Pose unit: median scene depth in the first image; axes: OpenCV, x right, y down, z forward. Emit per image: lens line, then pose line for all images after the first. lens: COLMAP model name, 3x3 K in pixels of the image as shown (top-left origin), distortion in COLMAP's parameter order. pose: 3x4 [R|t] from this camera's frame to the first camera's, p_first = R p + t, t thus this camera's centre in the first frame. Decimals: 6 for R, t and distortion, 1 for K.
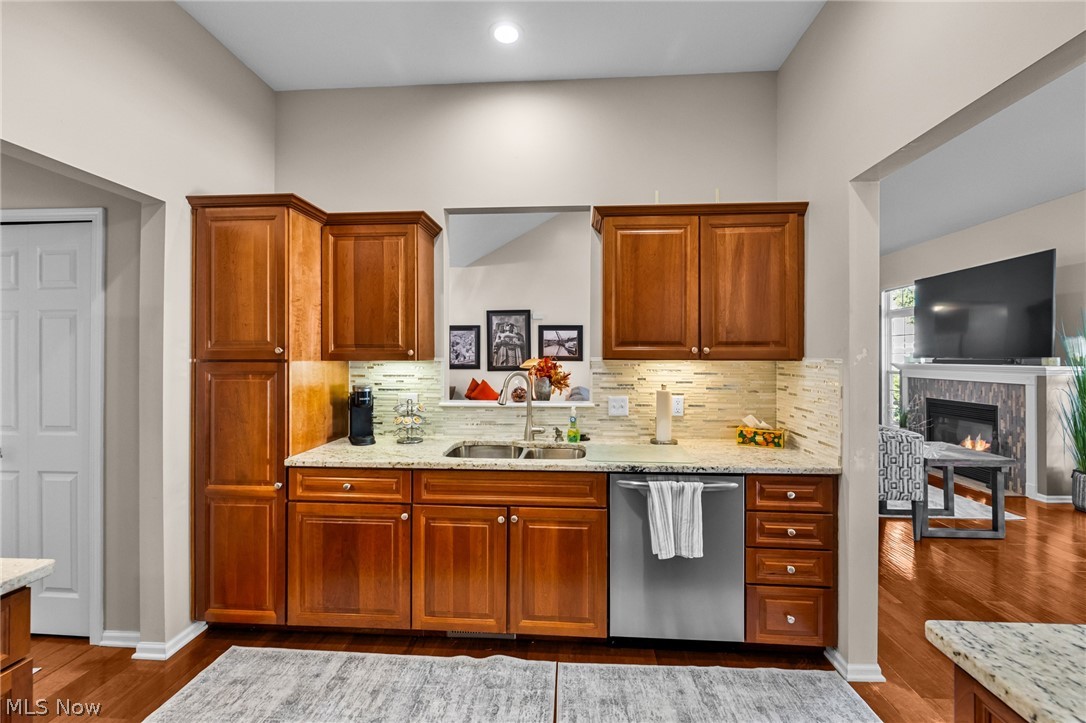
lens RADIAL K [[460.6, 0, 545.0], [0, 460.6, 353.8], [0, 0, 1]] dist [0.000866, -0.000021]
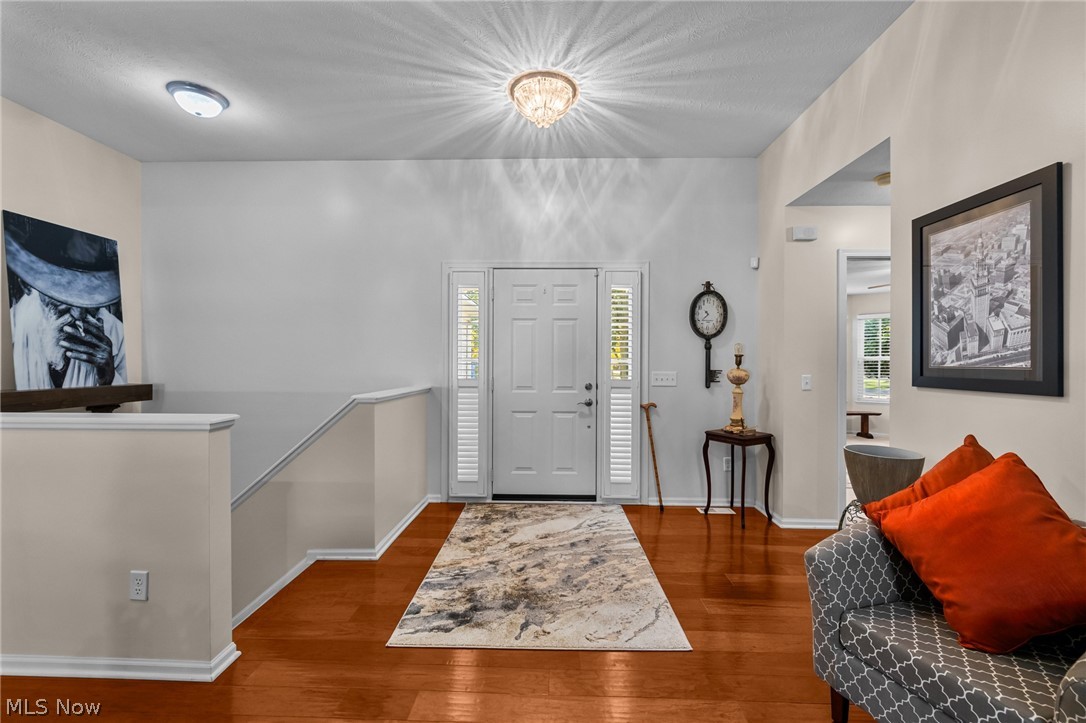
lens RADIAL K [[460.6, 0, 541.6], [0, 460.6, 360.7], [0, 0, 1]] dist [0.000866, -0.000021]
pose [[0.027694, 0.005301, -0.999602, 0.041216], [0.000983, 0.999985, 0.005331, 0.017463], [0.999616, -0.001130, 0.027688, 0.792281]]
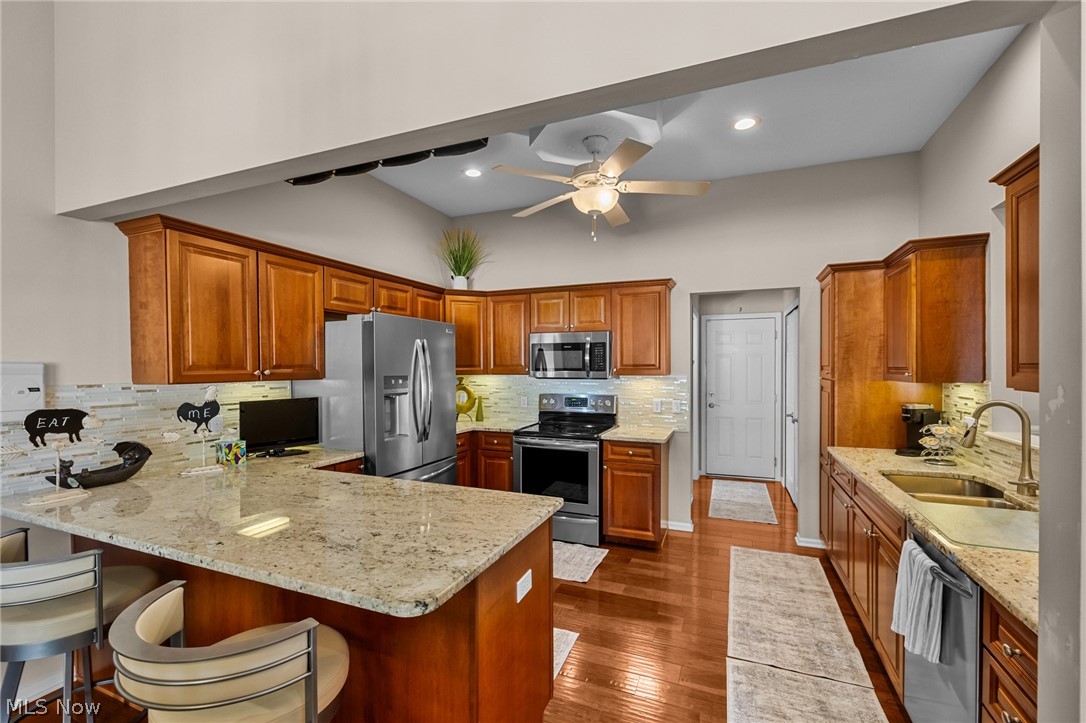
lens RADIAL K [[460.6, 0, 543.0], [0, 460.6, 370.5], [0, 0, 1]] dist [0.000866, -0.000021]
pose [[-0.315054, 0.008351, -0.949037, 0.292192], [0.006817, 0.999955, 0.006536, -0.007605], [0.949049, -0.004410, -0.315097, 0.156836]]
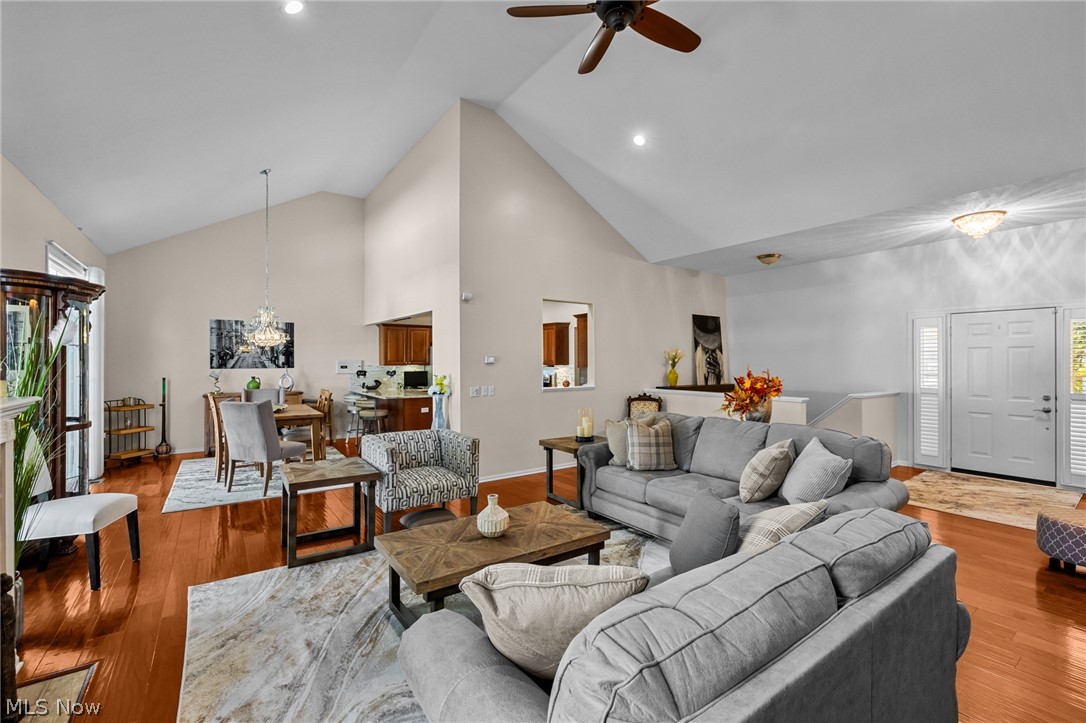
lens RADIAL K [[460.6, 0, 543.5], [0, 460.6, 359.4], [0, 0, 1]] dist [0.000866, -0.000021]
pose [[-0.775690, 0.000405, -0.631114, 0.485602], [0.005250, 0.999969, -0.005810, -0.005198], [0.631092, -0.007820, -0.775668, 0.907920]]
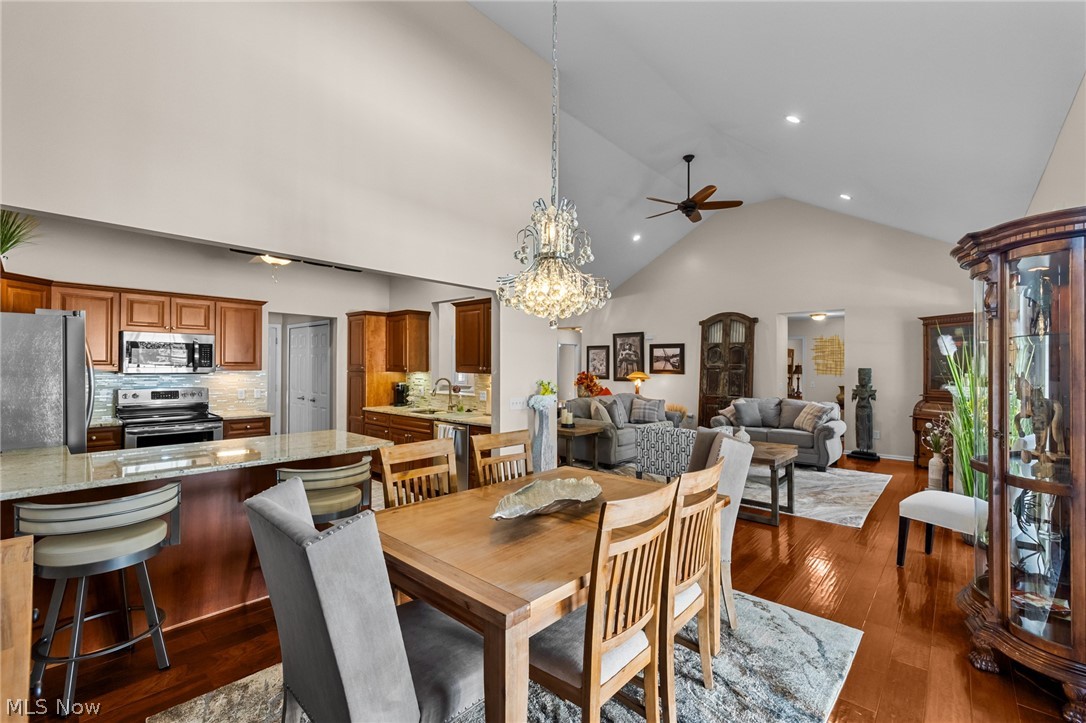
lens RADIAL K [[460.6, 0, 540.7], [0, 460.6, 363.1], [0, 0, 1]] dist [0.000866, -0.000021]
pose [[0.783530, -0.000313, -0.621354, 0.514580], [-0.002458, 0.999990, -0.003604, -0.007547], [0.621350, 0.004351, 0.783521, -0.128661]]
